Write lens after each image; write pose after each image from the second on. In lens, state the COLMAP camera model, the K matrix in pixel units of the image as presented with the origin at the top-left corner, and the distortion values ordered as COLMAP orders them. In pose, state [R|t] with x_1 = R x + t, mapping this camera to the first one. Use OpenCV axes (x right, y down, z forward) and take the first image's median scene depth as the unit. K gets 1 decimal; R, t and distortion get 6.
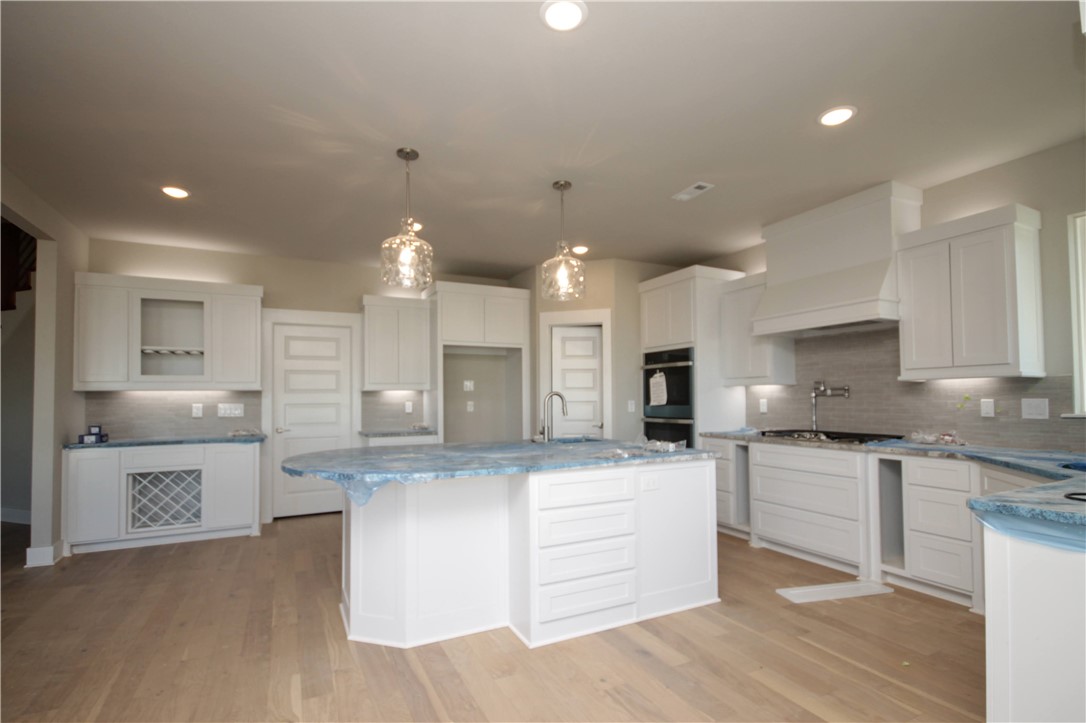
lens RADIAL K [[518.1, 0, 547.5], [0, 518.1, 382.7], [0, 0, 1]] dist [0.005627, -0.002136]
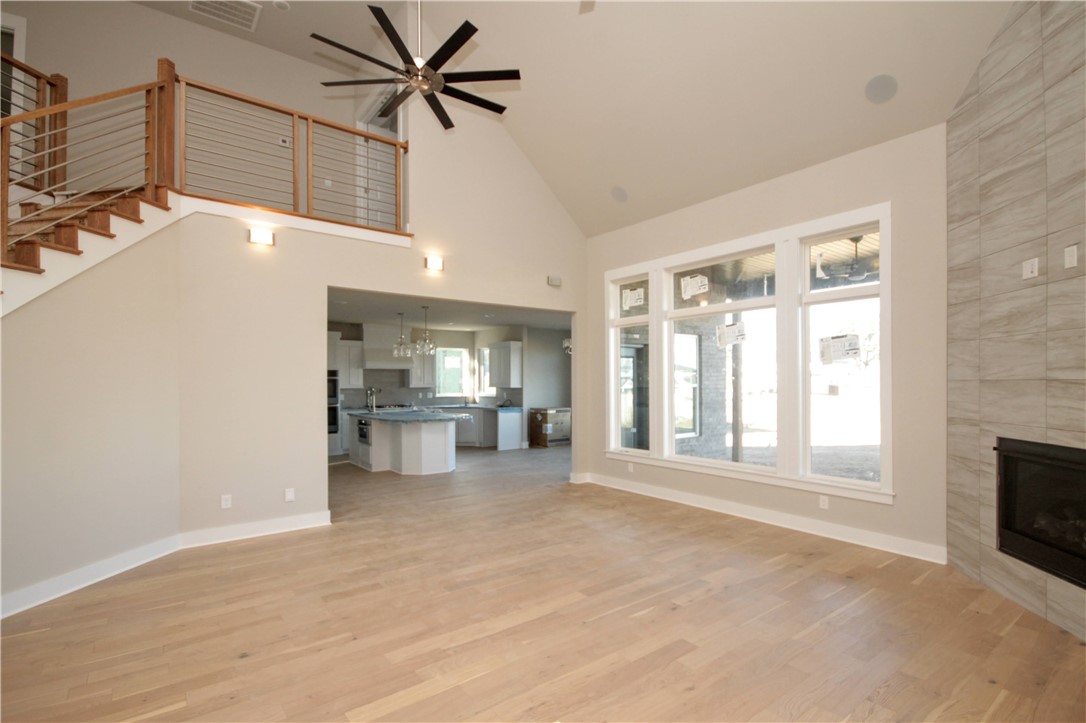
lens RADIAL K [[518.1, 0, 552.5], [0, 518.1, 378.5], [0, 0, 1]] dist [0.005627, -0.002136]
pose [[-0.198463, 0.012636, 0.980027, -2.052195], [-0.026358, 0.999486, -0.018225, -0.020217], [-0.979754, -0.029448, -0.198028, 0.579769]]
